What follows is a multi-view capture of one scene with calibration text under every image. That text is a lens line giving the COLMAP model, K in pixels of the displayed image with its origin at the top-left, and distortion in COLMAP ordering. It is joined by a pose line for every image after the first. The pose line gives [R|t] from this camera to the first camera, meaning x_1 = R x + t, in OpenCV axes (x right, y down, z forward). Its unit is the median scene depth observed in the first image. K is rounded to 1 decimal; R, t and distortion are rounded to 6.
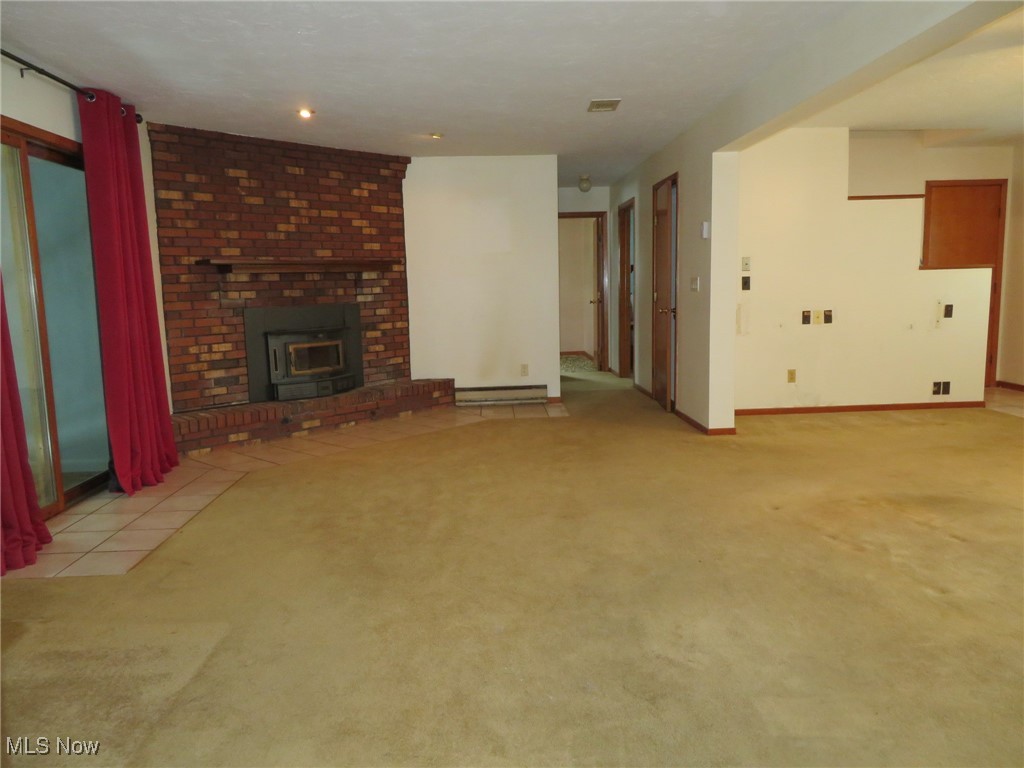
lens RADIAL K [[733.0, 0, 509.6], [0, 733.0, 384.3], [0, 0, 1]] dist [-0.002072, -0.002023]
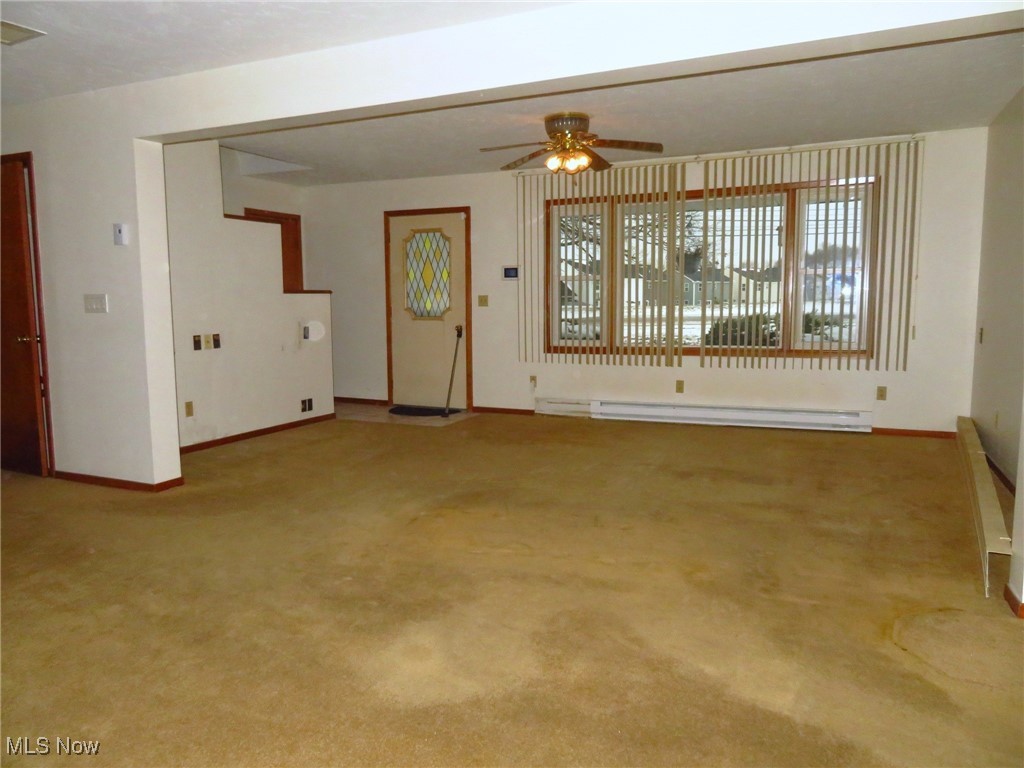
lens RADIAL K [[733.0, 0, 510.8], [0, 733.0, 383.5], [0, 0, 1]] dist [-0.002072, -0.002023]
pose [[0.468536, -0.079627, 0.879849, -0.208213], [0.116575, 0.992794, 0.027770, -0.021467], [-0.875719, 0.089557, 0.474442, 0.239216]]
